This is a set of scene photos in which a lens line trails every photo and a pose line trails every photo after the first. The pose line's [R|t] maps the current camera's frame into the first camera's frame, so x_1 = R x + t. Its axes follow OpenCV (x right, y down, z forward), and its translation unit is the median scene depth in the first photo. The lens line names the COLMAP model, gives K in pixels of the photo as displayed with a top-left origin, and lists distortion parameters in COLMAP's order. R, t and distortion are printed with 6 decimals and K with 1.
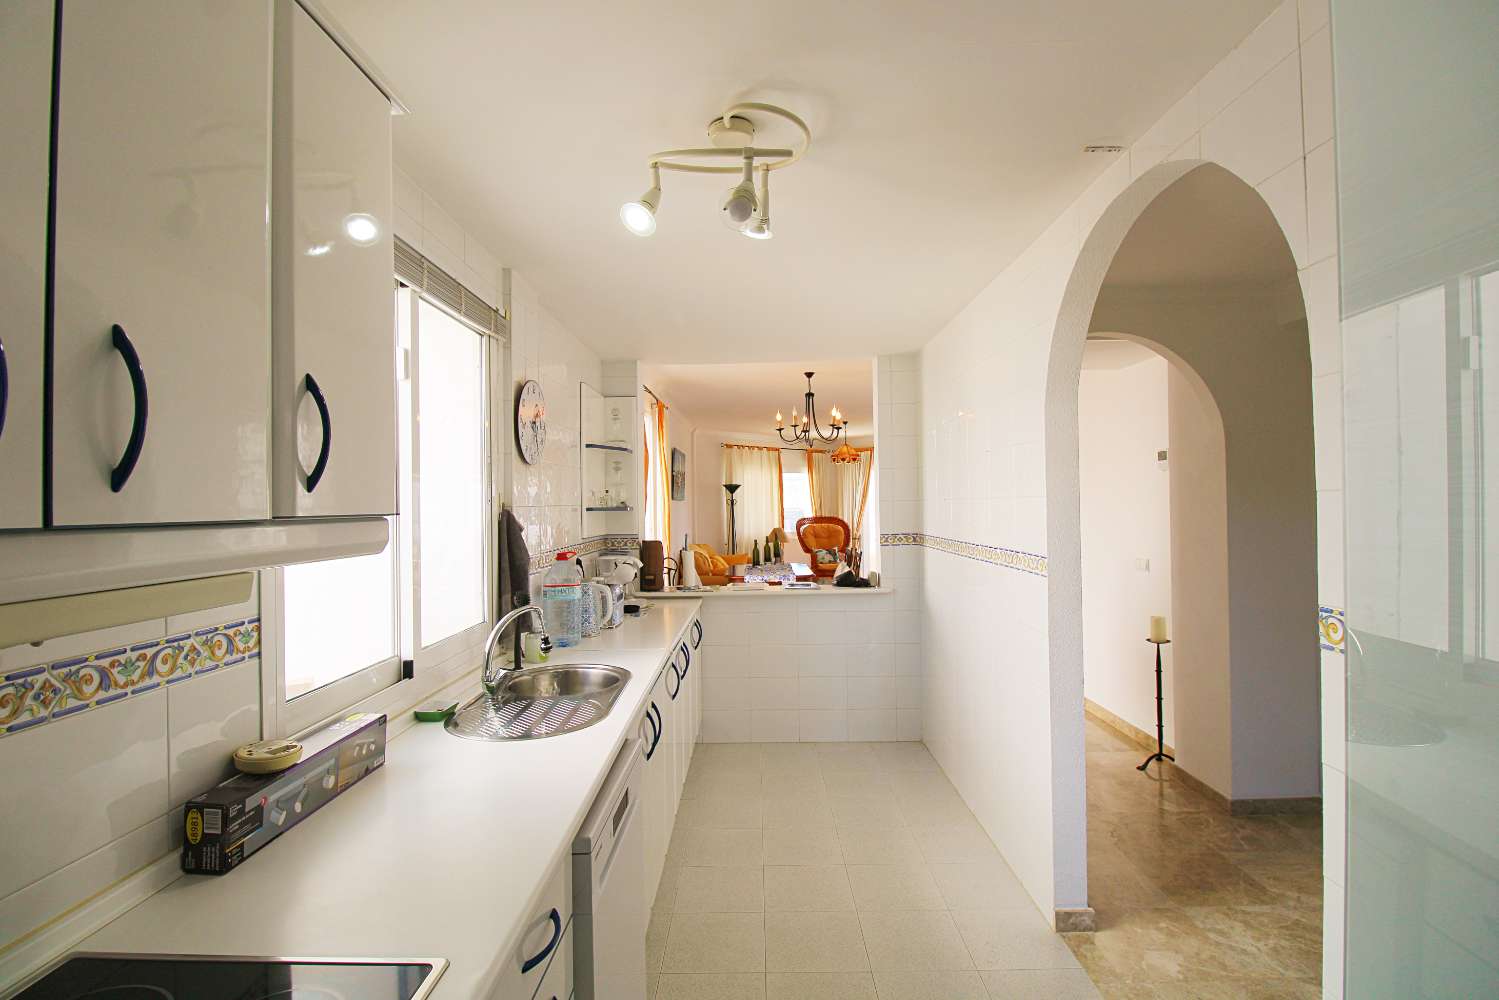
lens RADIAL K [[712.9, 0, 747.1], [0, 712.9, 489.7], [0, 0, 1]] dist [0.000044, -0.014198]
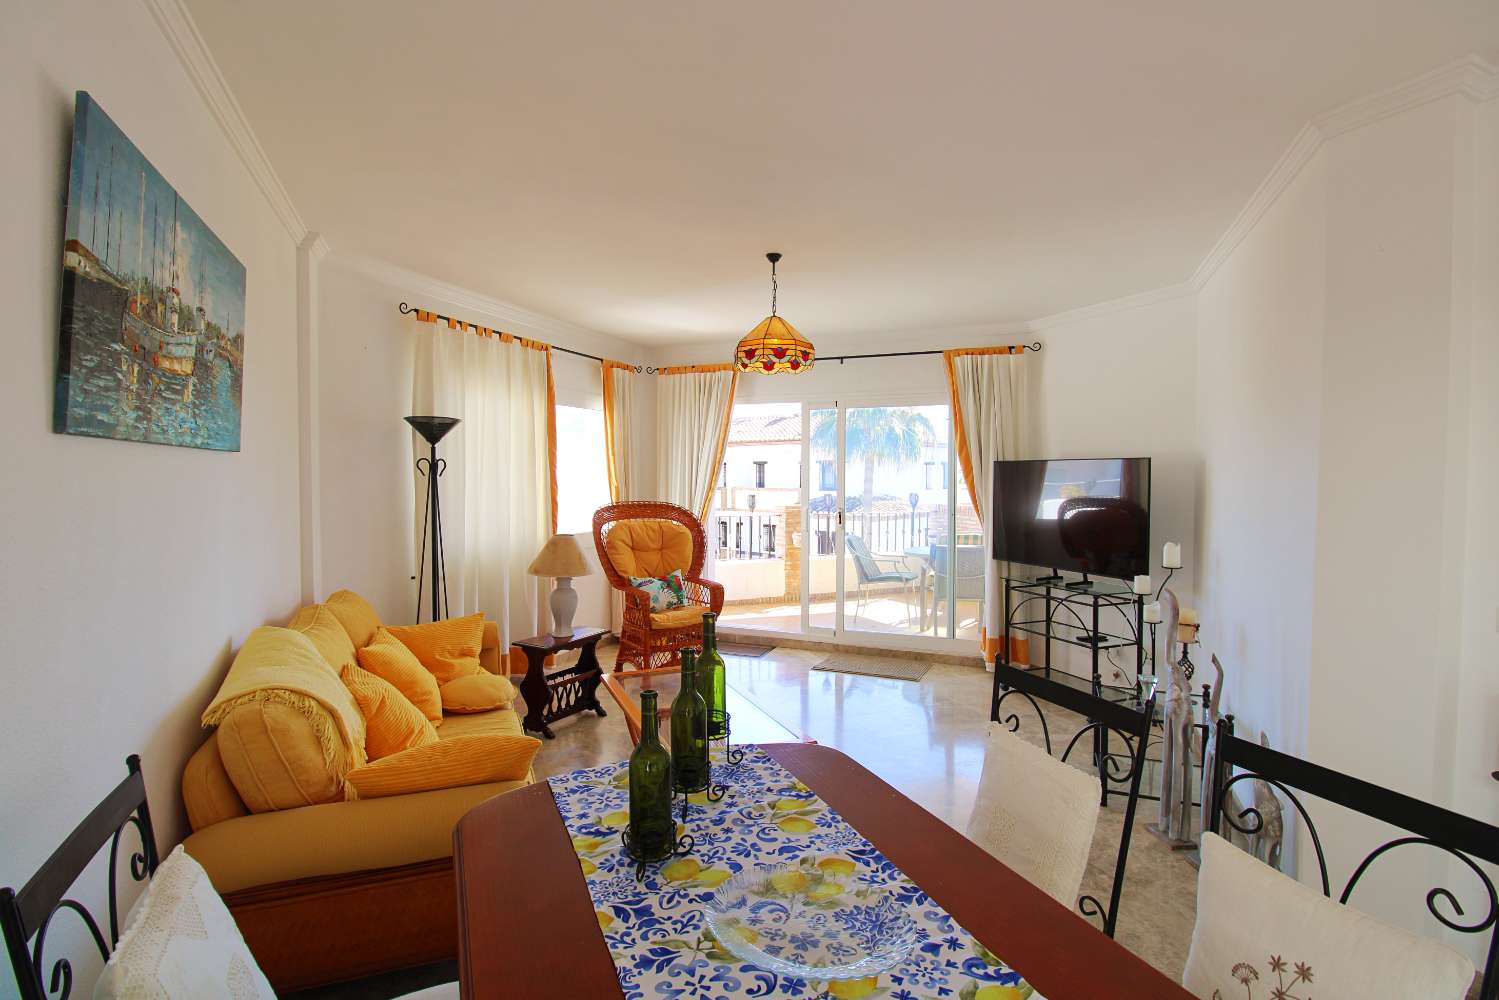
lens RADIAL K [[712.9, 0, 747.1], [0, 712.9, 489.7], [0, 0, 1]] dist [0.000044, -0.014198]
pose [[0.910231, 0.008289, 0.414018, -0.024471], [-0.024070, 0.999168, 0.032912, 0.012955], [-0.413401, -0.039923, 0.909673, 0.577138]]
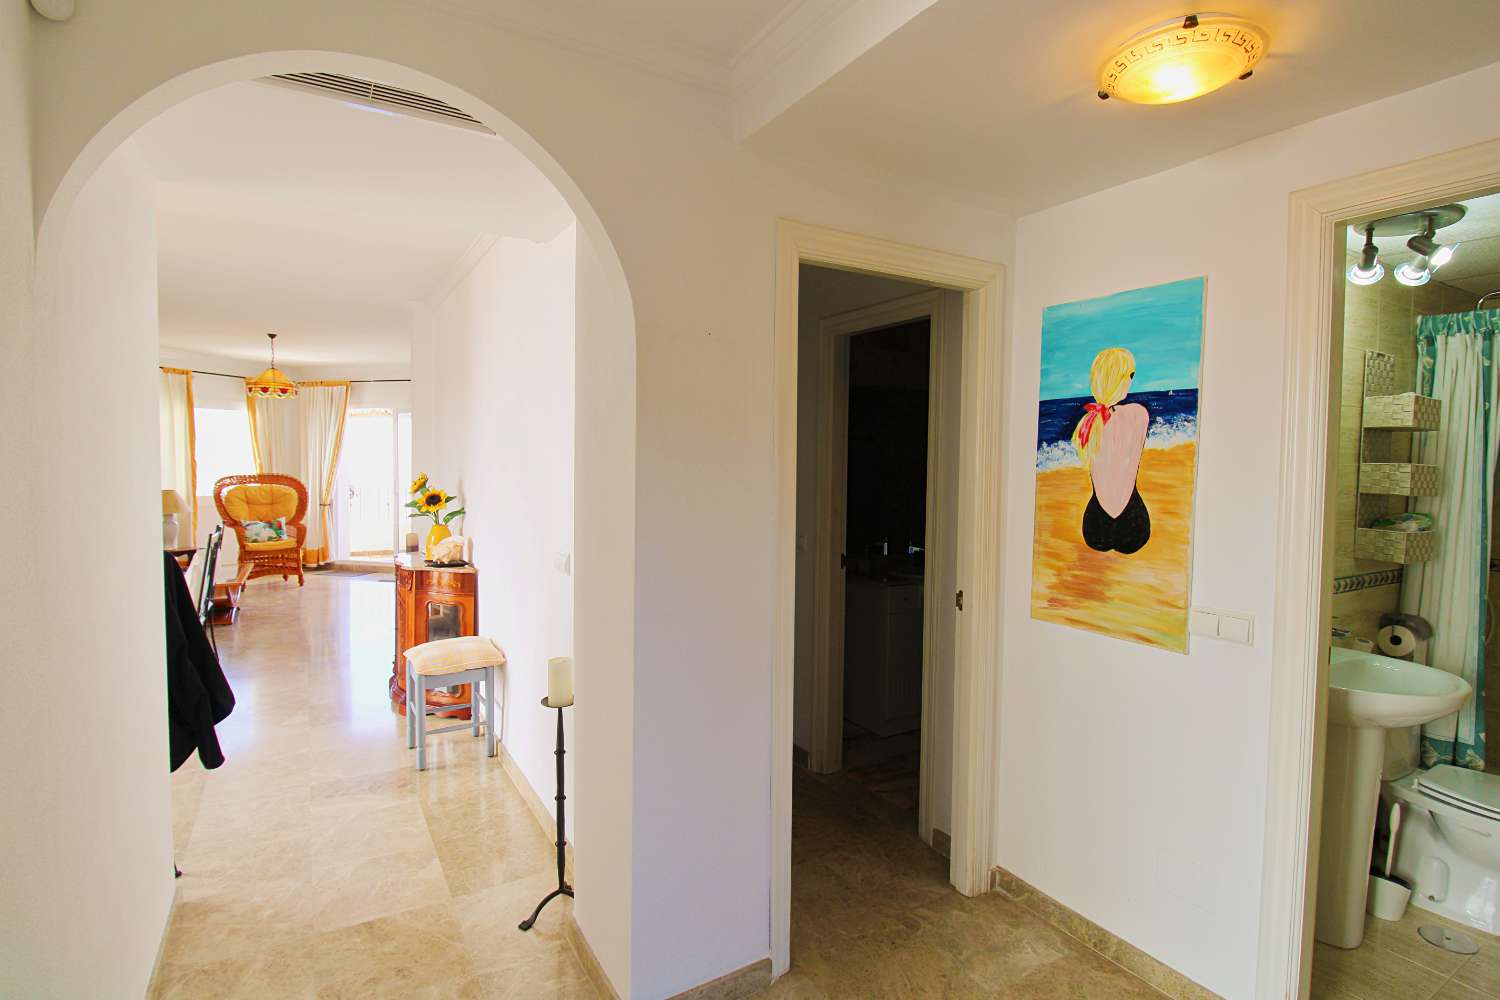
lens RADIAL K [[732.4, 0, 743.6], [0, 732.4, 490.6], [0, 0, 1]] dist [-0.005776, -0.001856]
pose [[0.850709, 0.003295, 0.525627, 0.134341], [-0.033728, 0.998262, 0.048329, 0.003322], [-0.524554, -0.058842, 0.849341, 0.147403]]
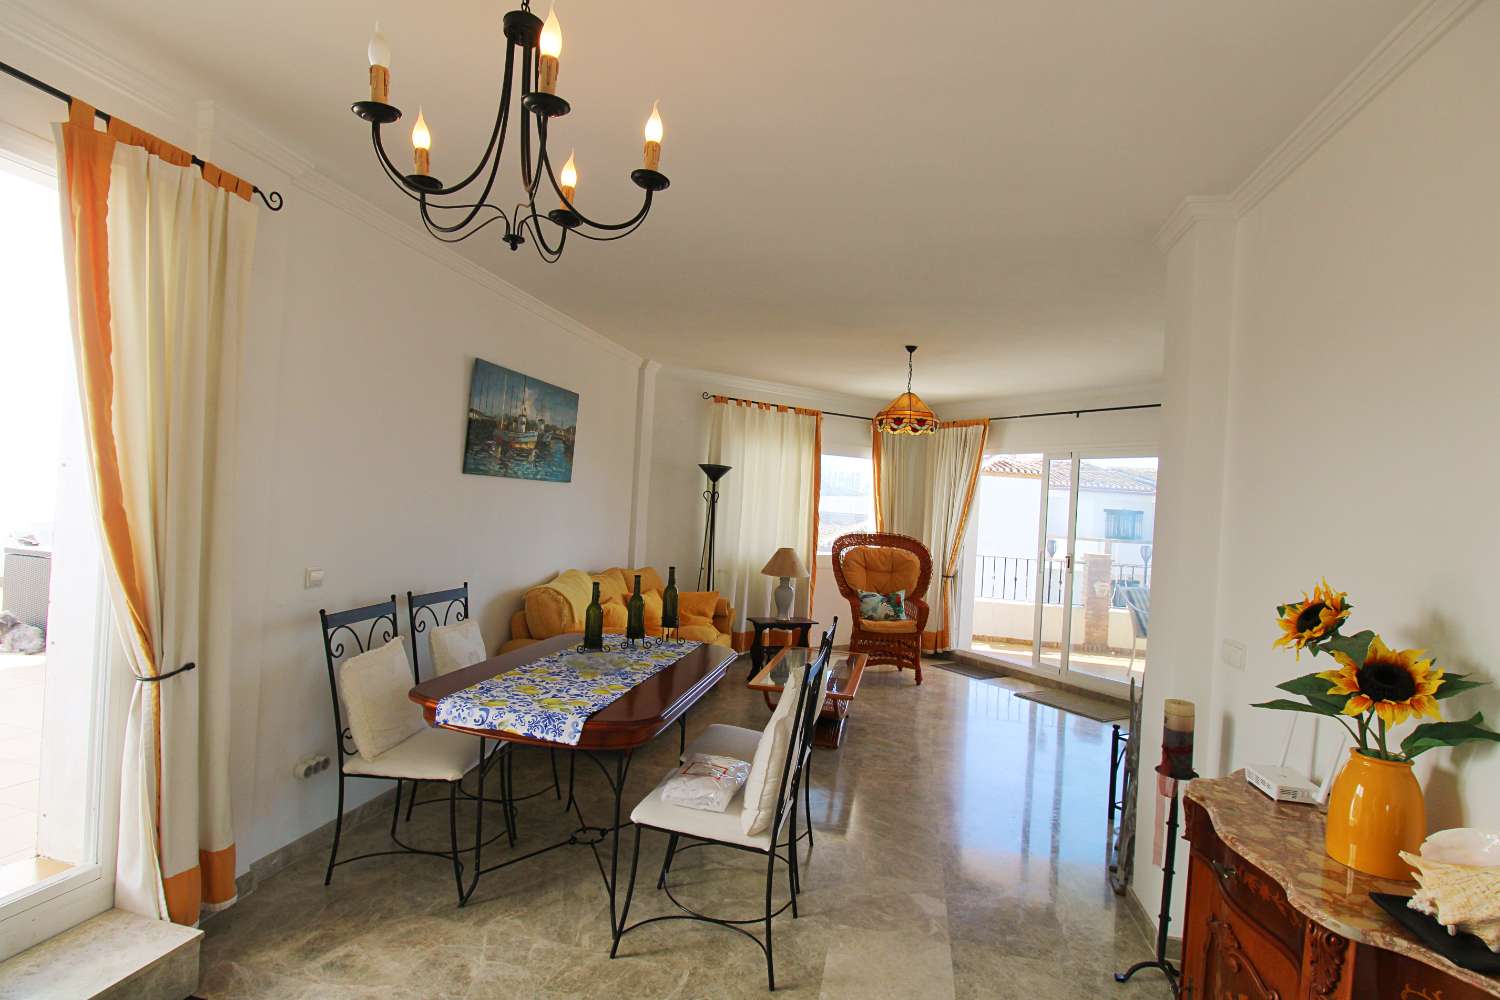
lens RADIAL K [[732.4, 0, 743.6], [0, 732.4, 490.6], [0, 0, 1]] dist [-0.005776, -0.001856]
pose [[0.976128, 0.067154, -0.206554, 0.118083], [-0.067551, 0.997703, 0.005138, 0.007830], [0.206425, 0.008938, 0.978422, 0.419111]]
